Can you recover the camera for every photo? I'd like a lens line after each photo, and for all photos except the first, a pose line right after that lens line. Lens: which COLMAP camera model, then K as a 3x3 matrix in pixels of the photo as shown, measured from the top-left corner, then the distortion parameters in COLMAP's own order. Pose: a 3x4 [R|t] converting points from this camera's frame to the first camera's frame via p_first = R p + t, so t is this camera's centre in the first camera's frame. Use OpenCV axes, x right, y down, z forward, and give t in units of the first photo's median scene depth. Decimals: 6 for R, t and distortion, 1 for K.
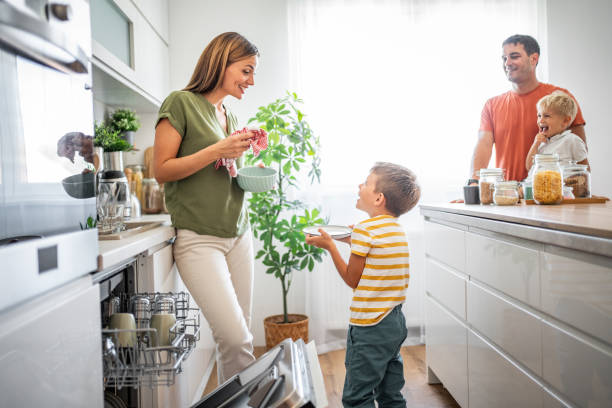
lens RADIAL K [[602.7, 0, 306.0], [0, 602.7, 204.0], [0, 0, 1]] dist [-0.018050, 0.102932]
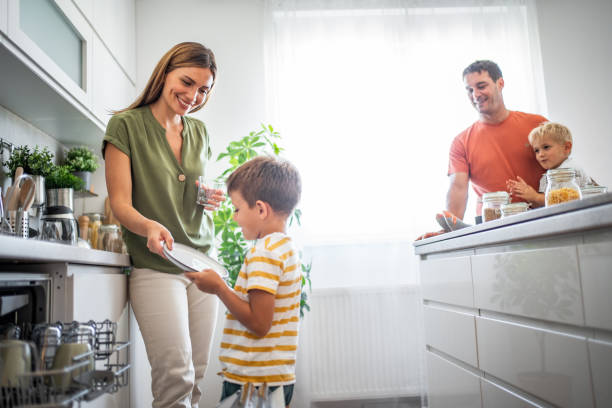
lens RADIAL K [[602.7, 0, 306.0], [0, 602.7, 204.0], [0, 0, 1]] dist [-0.018050, 0.102932]
pose [[0.999828, -0.013148, 0.013109, 0.021747], [0.014977, 0.988427, -0.150953, 0.070139], [-0.010973, 0.151123, 0.988454, 0.131566]]
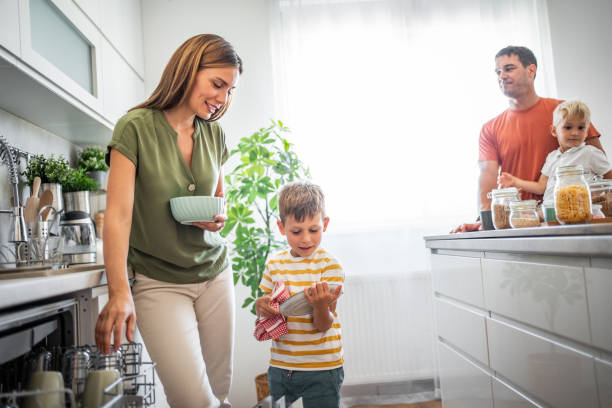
lens RADIAL K [[602.7, 0, 306.0], [0, 602.7, 204.0], [0, 0, 1]] dist [-0.018050, 0.102932]
pose [[0.999123, -0.041656, -0.004256, 0.020052], [0.041059, 0.994571, -0.095617, 0.029506], [0.008216, 0.095359, 0.995409, 0.113064]]
